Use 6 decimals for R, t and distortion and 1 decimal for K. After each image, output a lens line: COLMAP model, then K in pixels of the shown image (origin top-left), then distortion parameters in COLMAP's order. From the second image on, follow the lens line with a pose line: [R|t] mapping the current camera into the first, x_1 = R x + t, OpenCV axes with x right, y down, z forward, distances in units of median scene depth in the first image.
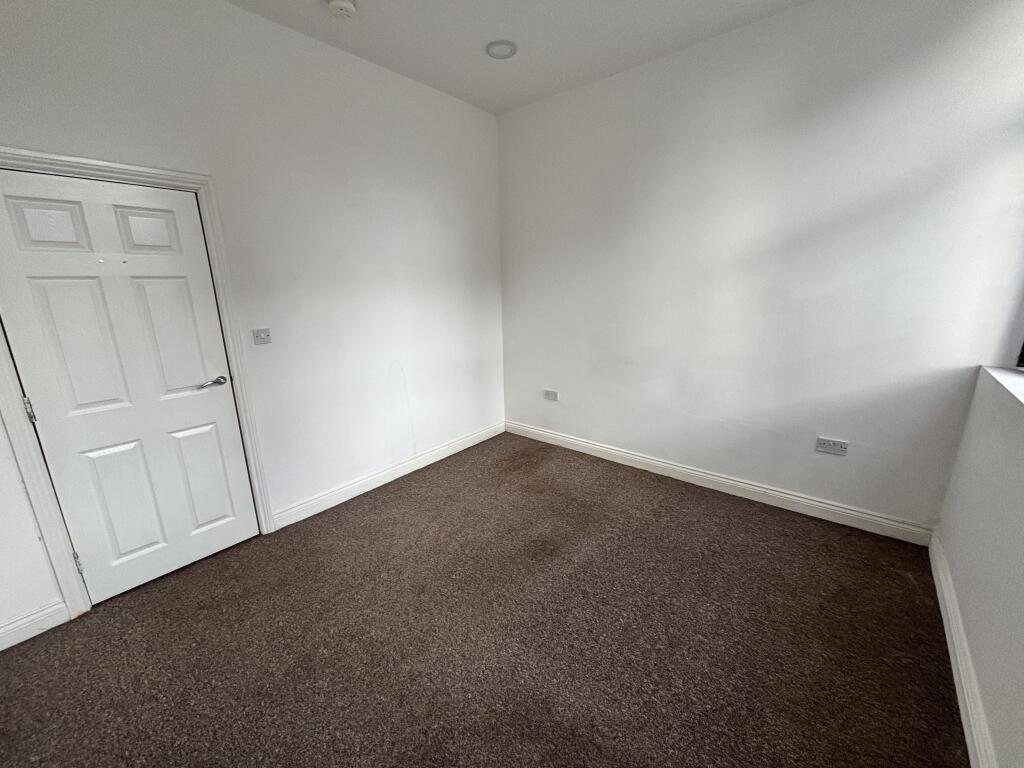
lens RADIAL K [[415.2, 0, 512.0], [0, 415.2, 384.0], [0, 0, 1]] dist [-0.002191, 0.000528]
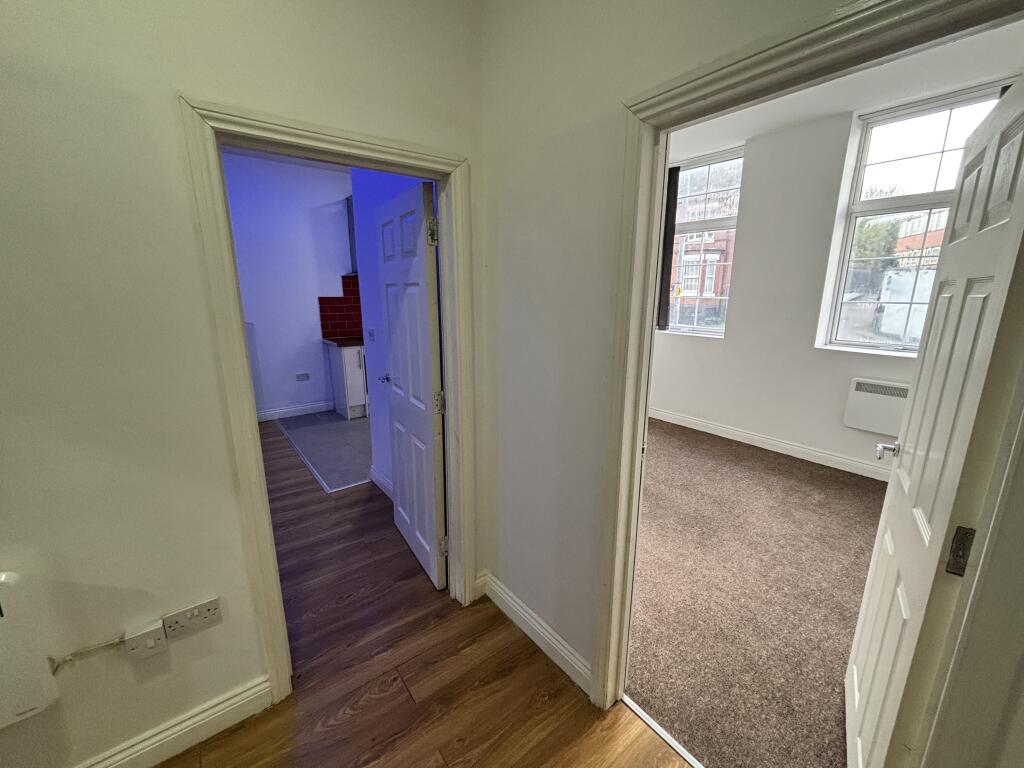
lens RADIAL K [[415.2, 0, 512.0], [0, 415.2, 384.0], [0, 0, 1]] dist [-0.002191, 0.000528]
pose [[0.215036, -0.198057, 0.956312, -1.069549], [0.237815, 0.960363, 0.145421, -0.200363], [-0.947208, 0.196155, 0.253613, 0.849833]]
